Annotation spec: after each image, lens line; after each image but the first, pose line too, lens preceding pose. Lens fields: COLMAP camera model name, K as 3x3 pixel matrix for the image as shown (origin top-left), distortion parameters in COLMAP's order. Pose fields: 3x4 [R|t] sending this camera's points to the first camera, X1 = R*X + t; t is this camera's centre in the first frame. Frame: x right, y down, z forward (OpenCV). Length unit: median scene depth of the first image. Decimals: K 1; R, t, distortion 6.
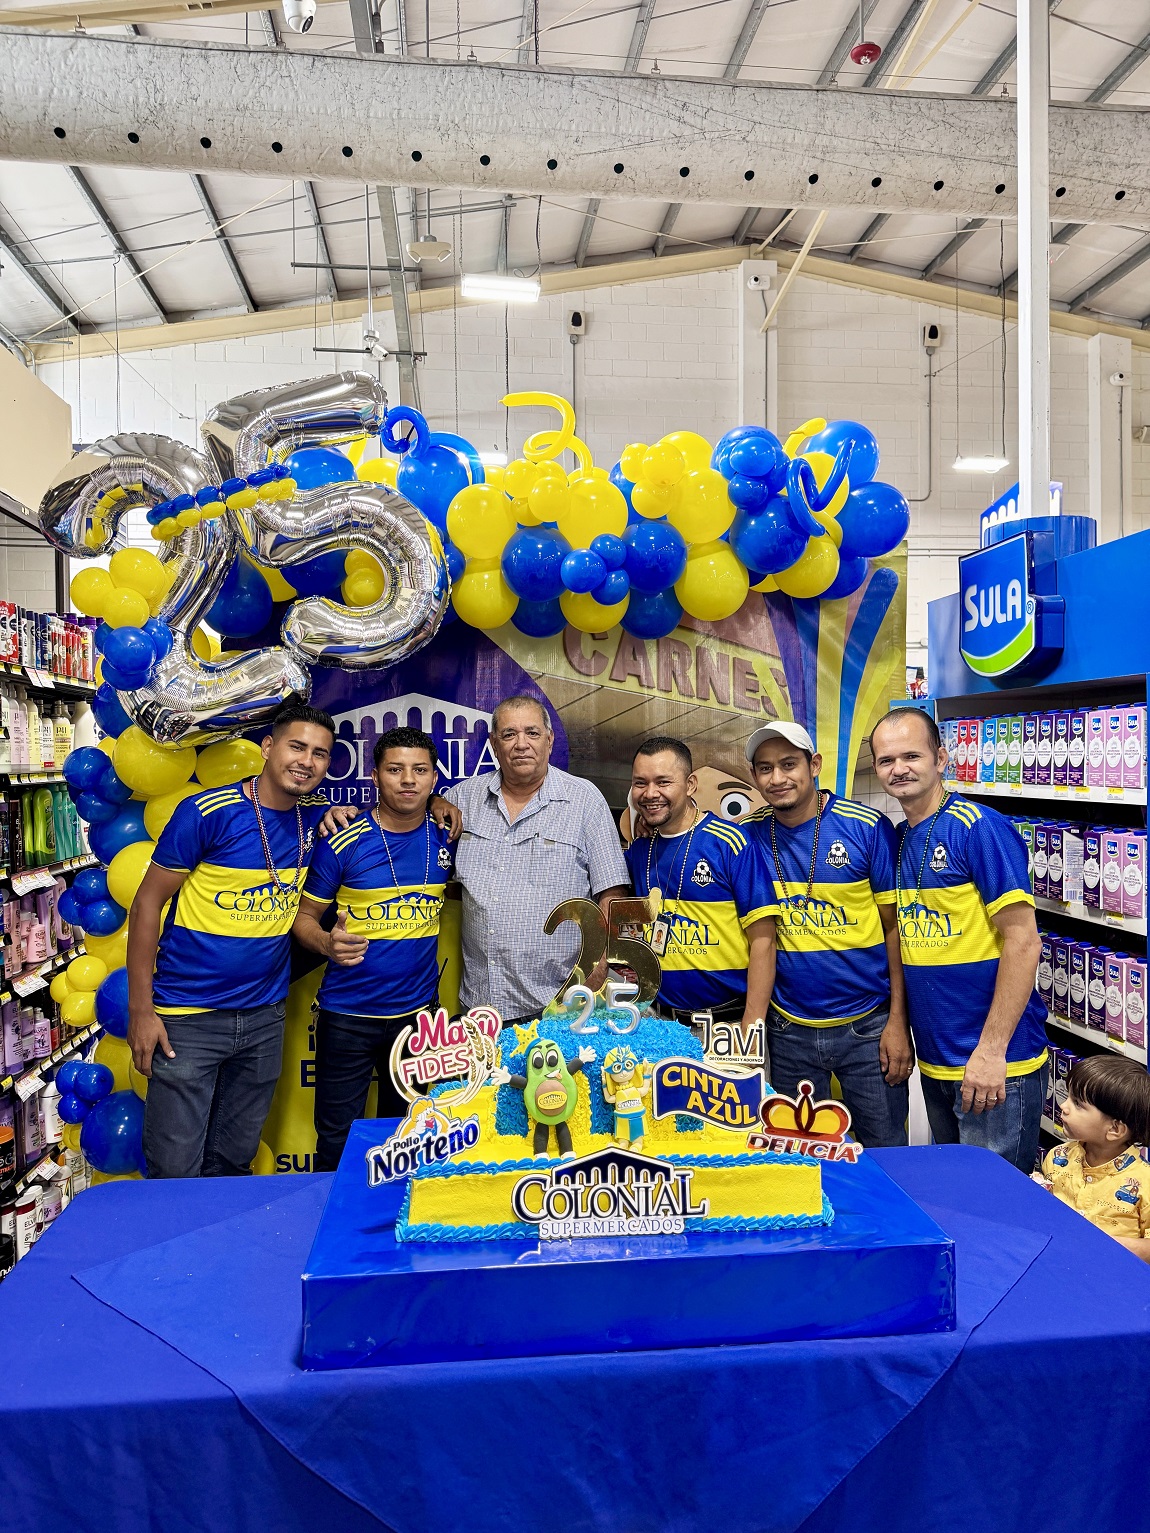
lens RADIAL K [[1090.7, 0, 576.1], [0, 1090.7, 767.0], [0, 0, 1]] dist [0.015931, -0.012849]
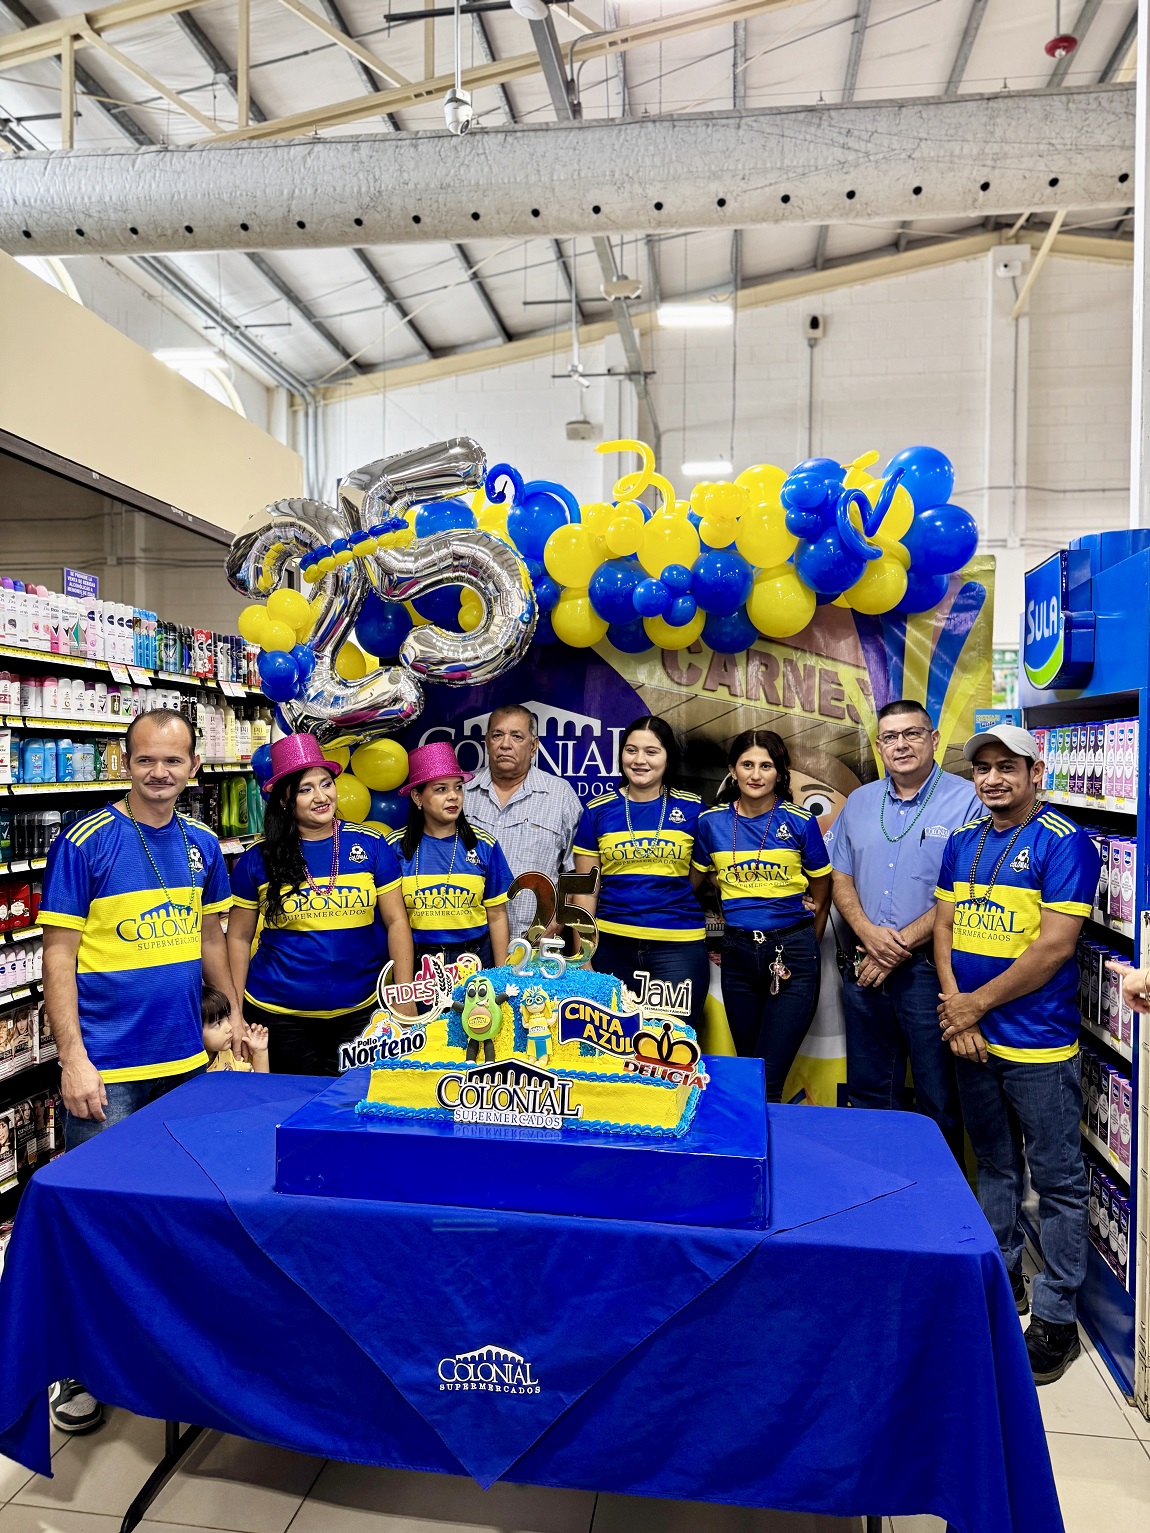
lens RADIAL K [[1088.1, 0, 578.2], [0, 1088.1, 769.4], [0, 0, 1]] dist [0.036151, -0.036982]
pose [[0.967216, 0.020517, -0.253126, 0.208137], [-0.019675, 0.999789, 0.005859, -0.003072], [0.253193, -0.000687, 0.967416, -0.114900]]
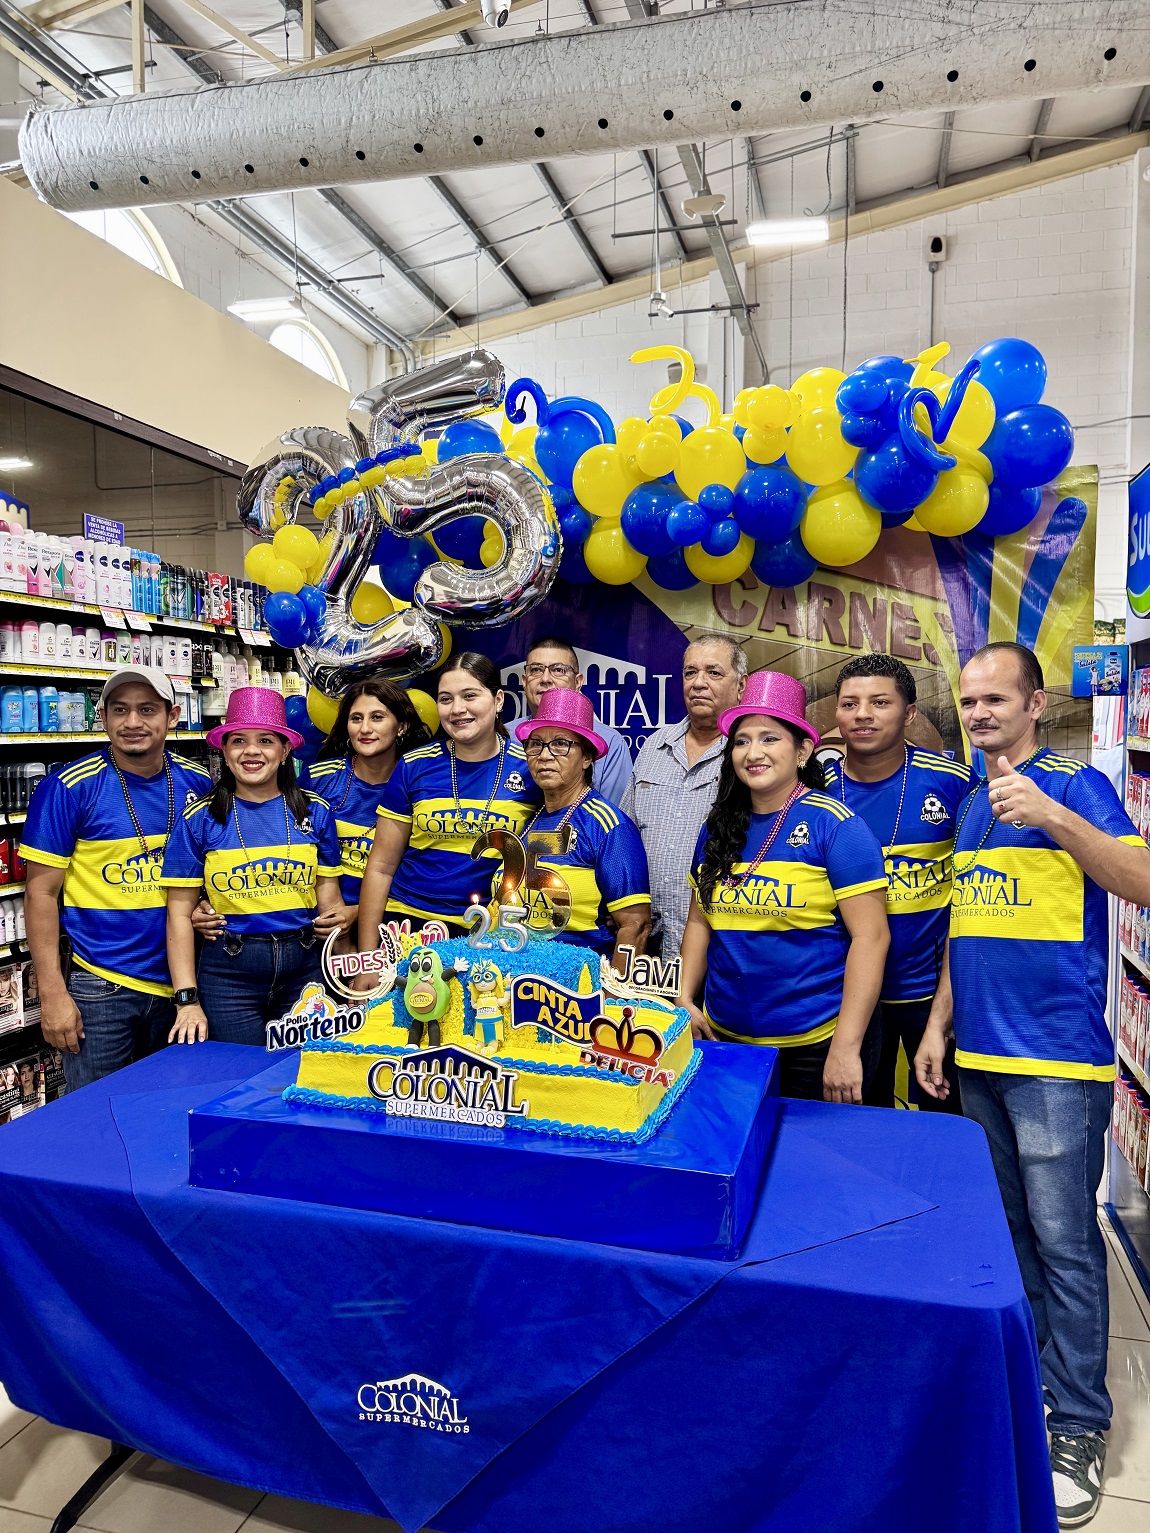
lens RADIAL K [[1091.9, 0, 576.0], [0, 1091.9, 772.9], [0, 0, 1]] dist [0.010984, -0.008644]
pose [[0.930383, 0.028854, -0.365452, 0.266525], [-0.013396, 0.998908, 0.044762, 0.008873], [0.366345, -0.036750, 0.929753, 0.008391]]
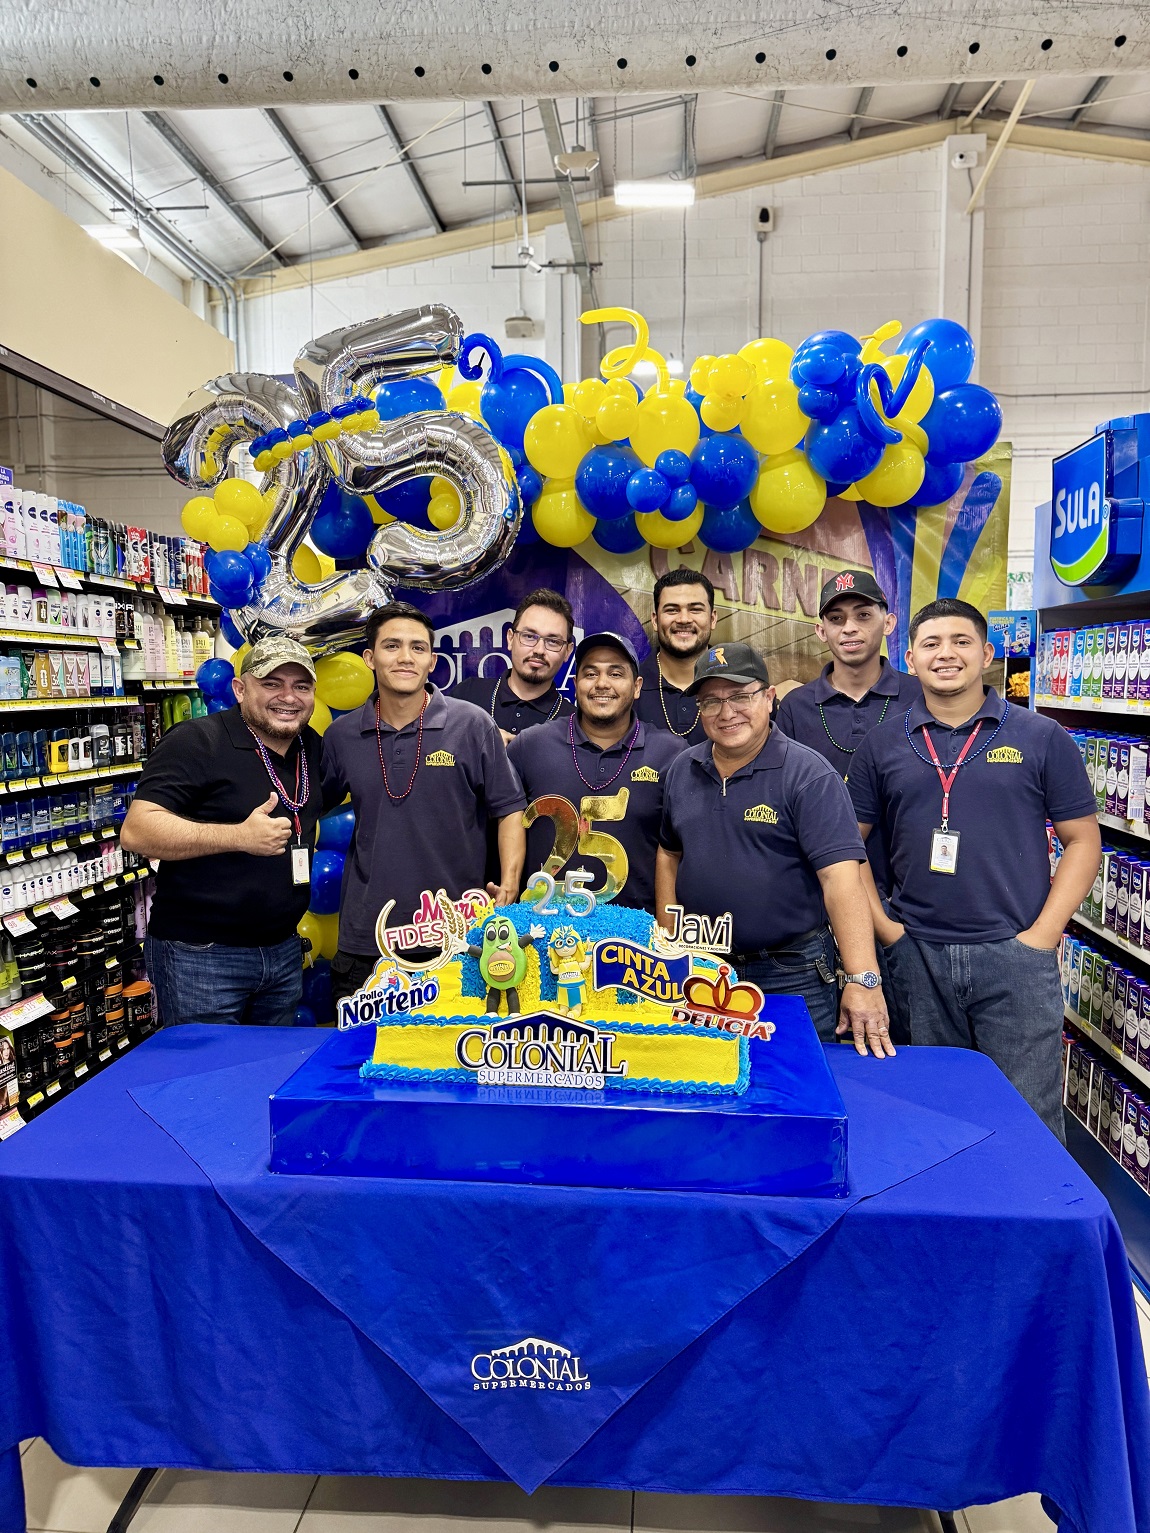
lens RADIAL K [[1090.3, 0, 576.4], [0, 1090.3, 763.6], [0, 0, 1]] dist [0.029400, -0.027568]
pose [[0.981037, 0.021296, -0.192645, 0.133466], [-0.007351, 0.997318, 0.072817, 0.005946], [0.193679, -0.070020, 0.978563, -0.035707]]
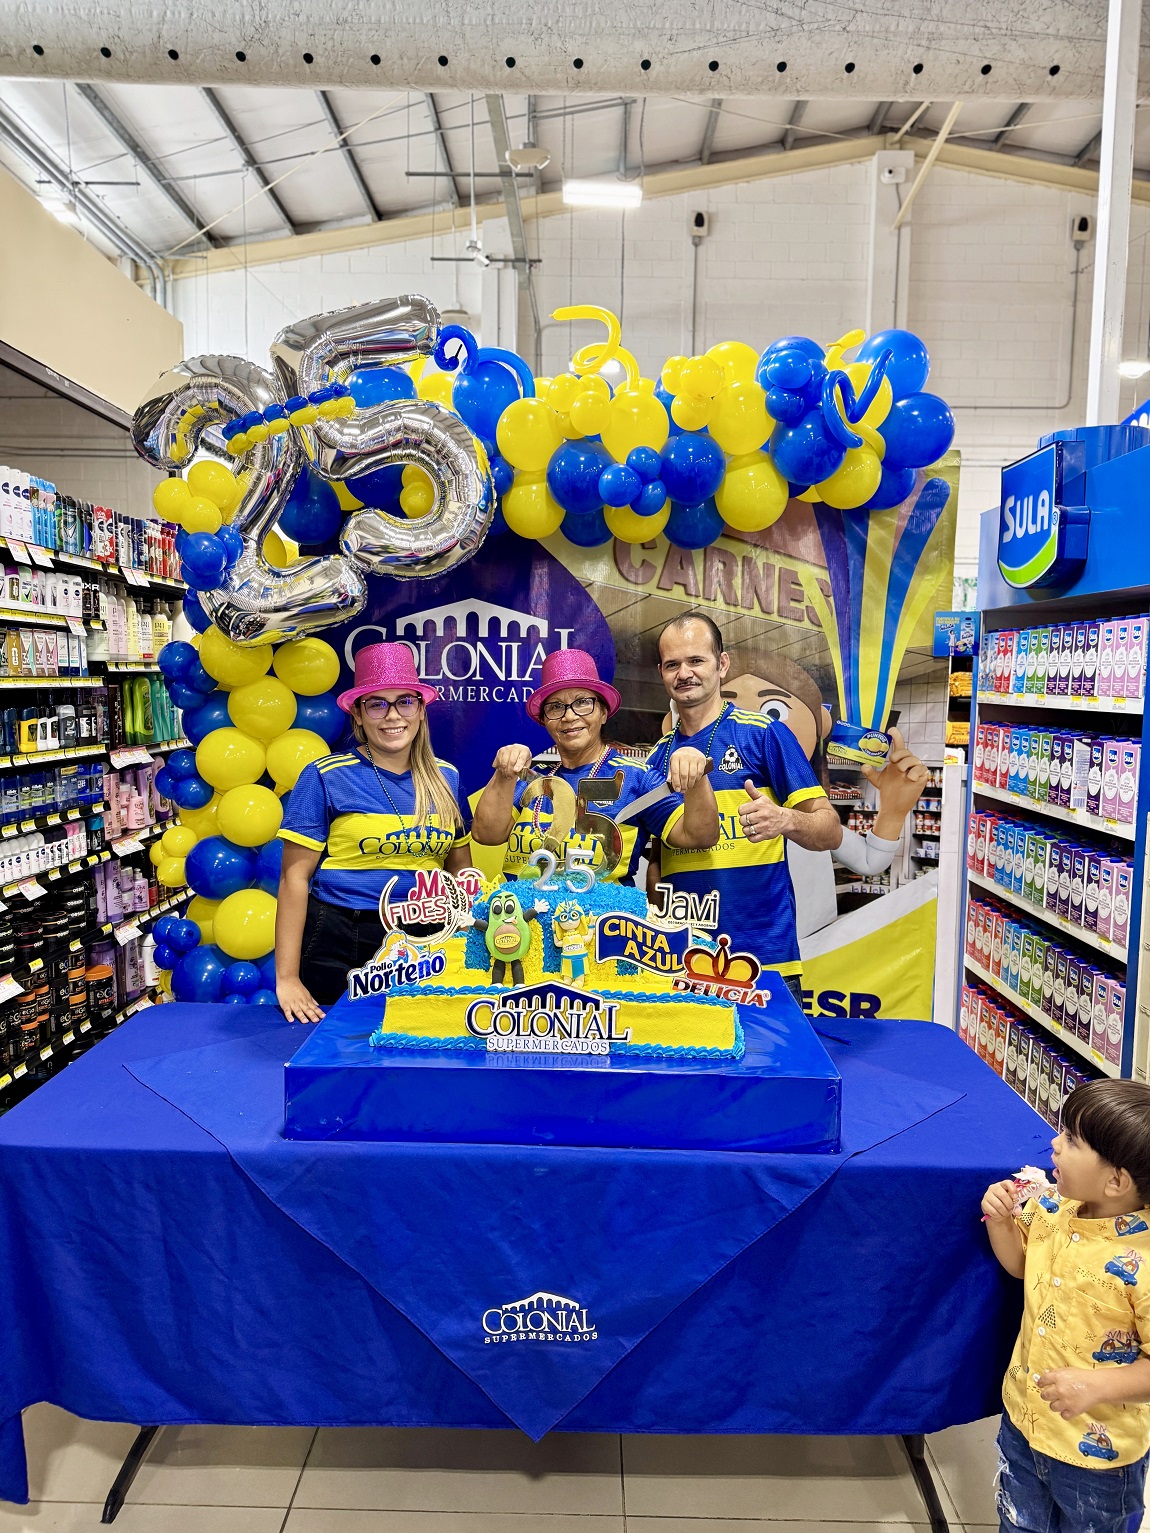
lens RADIAL K [[1088.1, 0, 574.3], [0, 1088.1, 766.7], [0, 0, 1]] dist [0.036573, -0.036159]
pose [[0.992171, 0.033983, -0.120173, 0.091530], [-0.024825, 0.996730, 0.076902, 0.014081], [0.122394, -0.073316, 0.989770, -0.064922]]
